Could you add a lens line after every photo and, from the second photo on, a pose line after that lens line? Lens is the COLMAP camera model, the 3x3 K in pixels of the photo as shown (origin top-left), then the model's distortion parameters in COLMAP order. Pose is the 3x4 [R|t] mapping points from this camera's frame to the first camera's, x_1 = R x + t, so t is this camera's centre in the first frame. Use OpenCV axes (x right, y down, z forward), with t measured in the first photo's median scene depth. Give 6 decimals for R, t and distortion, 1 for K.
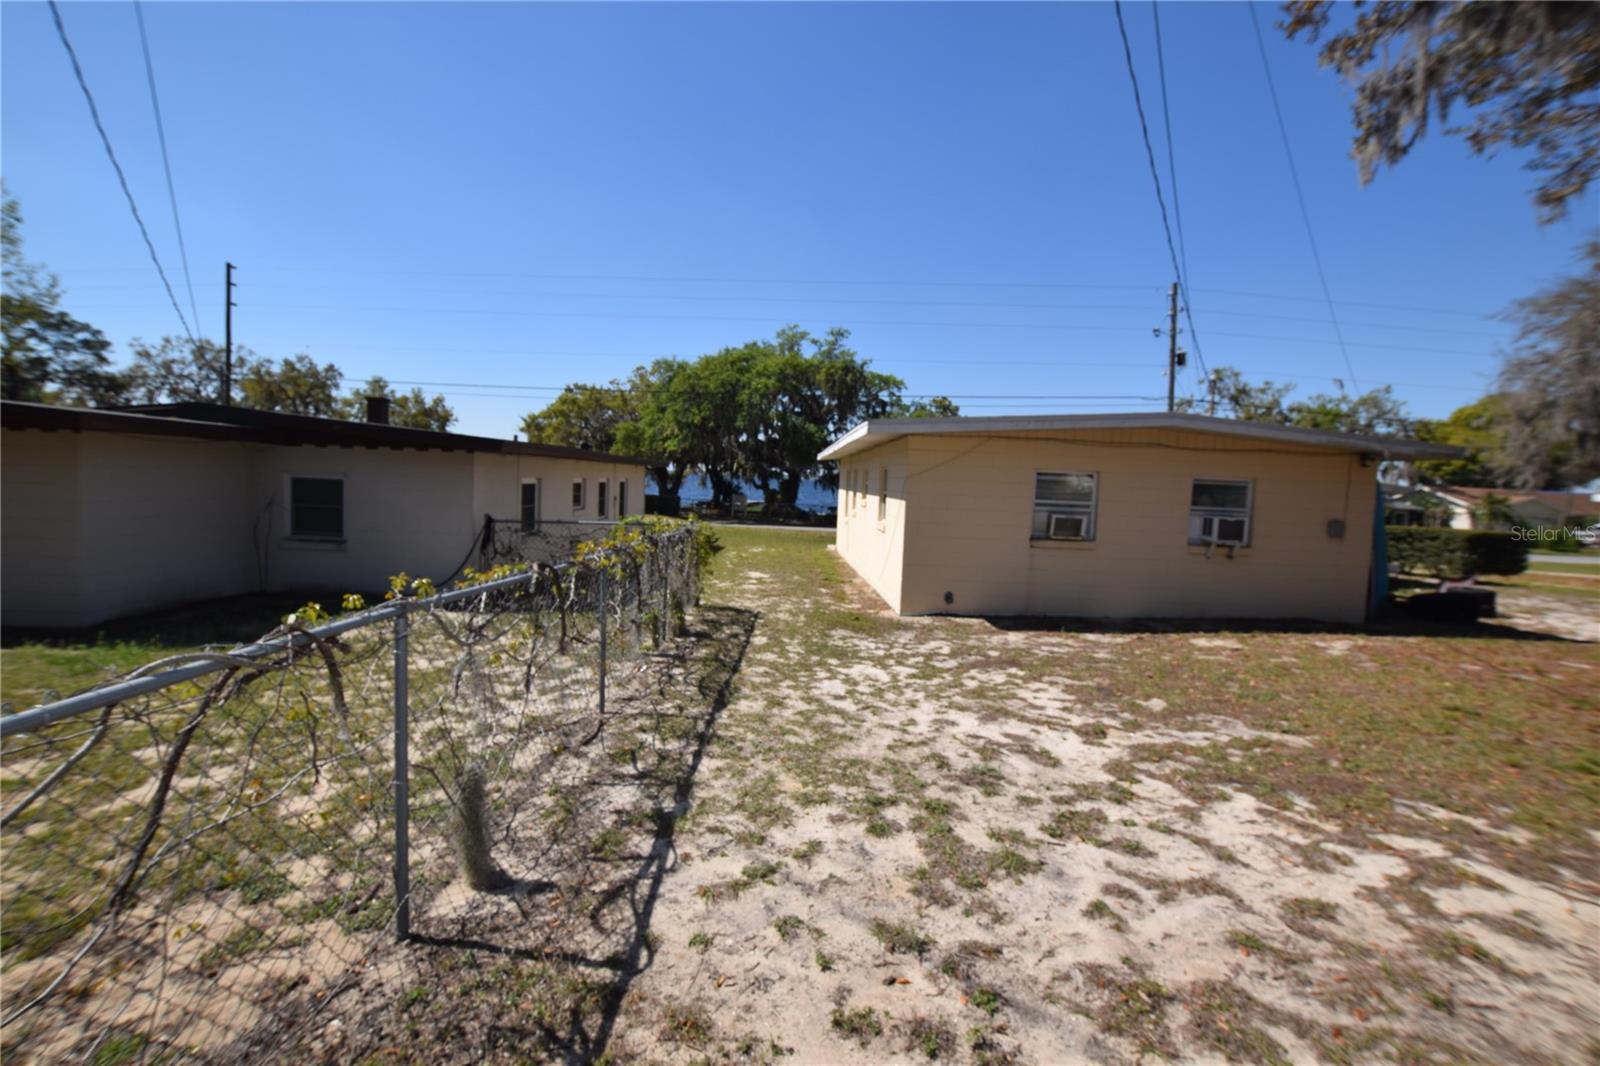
lens RADIAL K [[701.1, 0, 799.1], [0, 701.1, 519.9], [0, 0, 1]] dist [-0.030848, 0.003224]
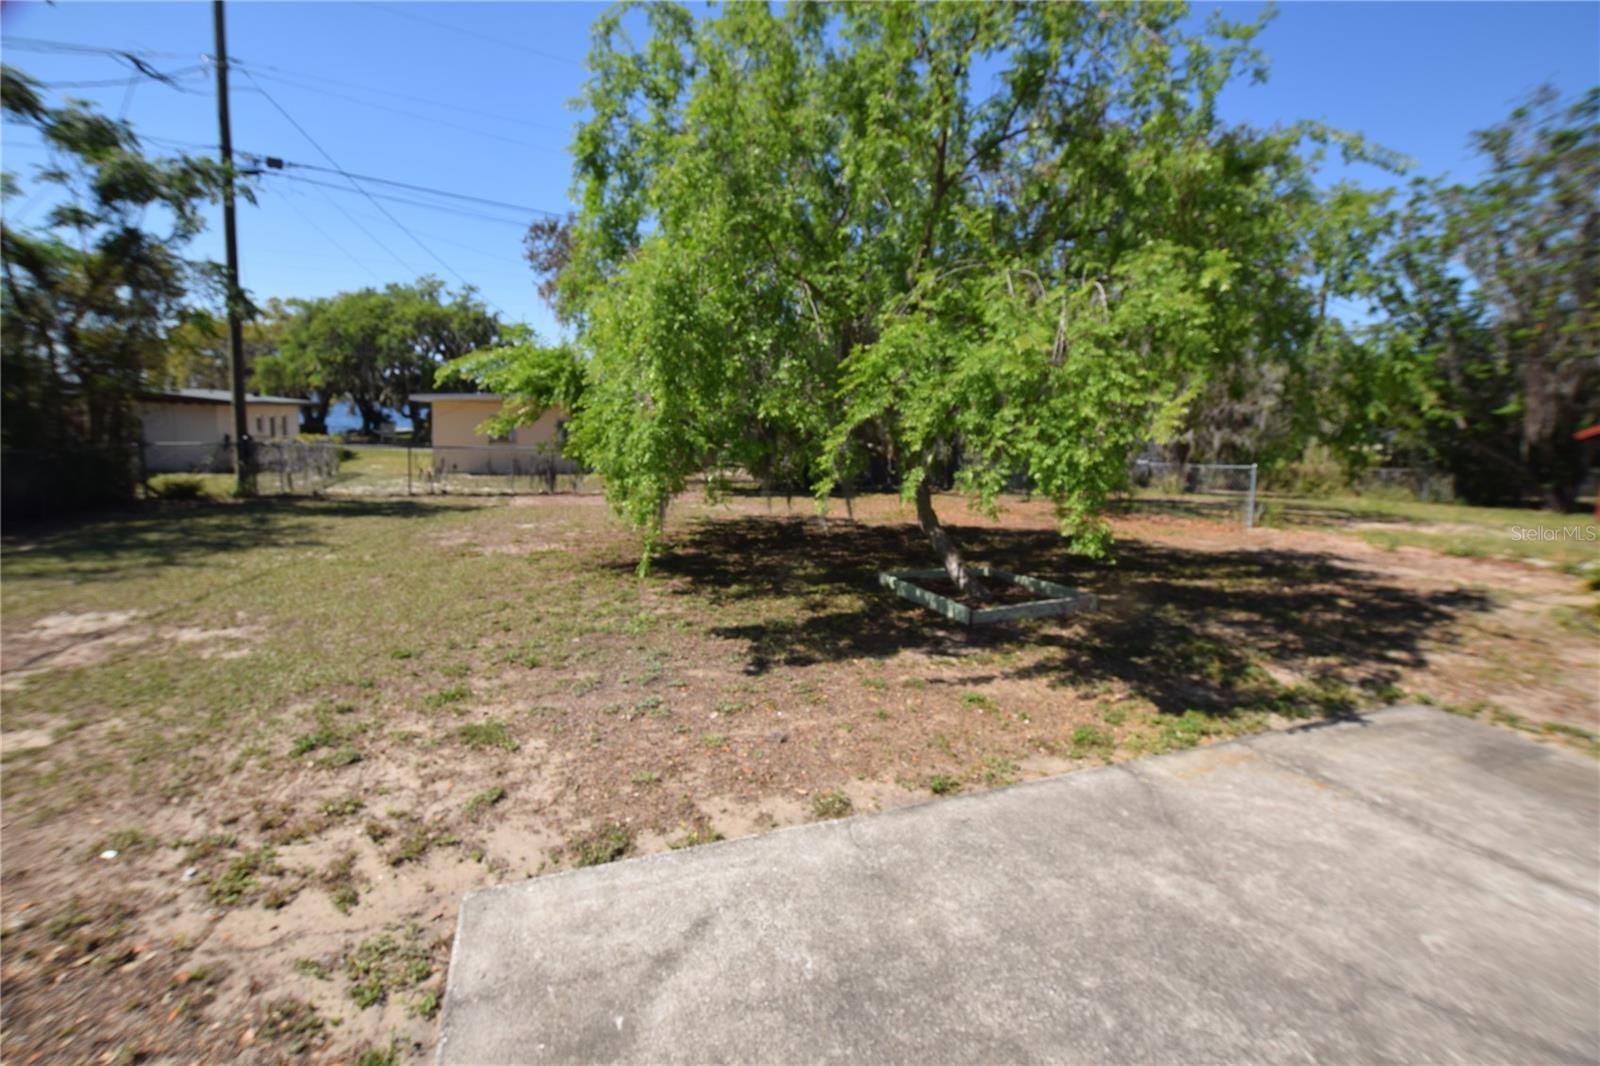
lens RADIAL K [[701.1, 0, 791.5], [0, 701.1, 527.4], [0, 0, 1]] dist [-0.030848, 0.003224]
pose [[0.914841, -0.049065, 0.400823, 0.060254], [0.004561, 0.993783, 0.111240, 0.010531], [-0.403789, -0.099938, 0.909377, -0.333586]]
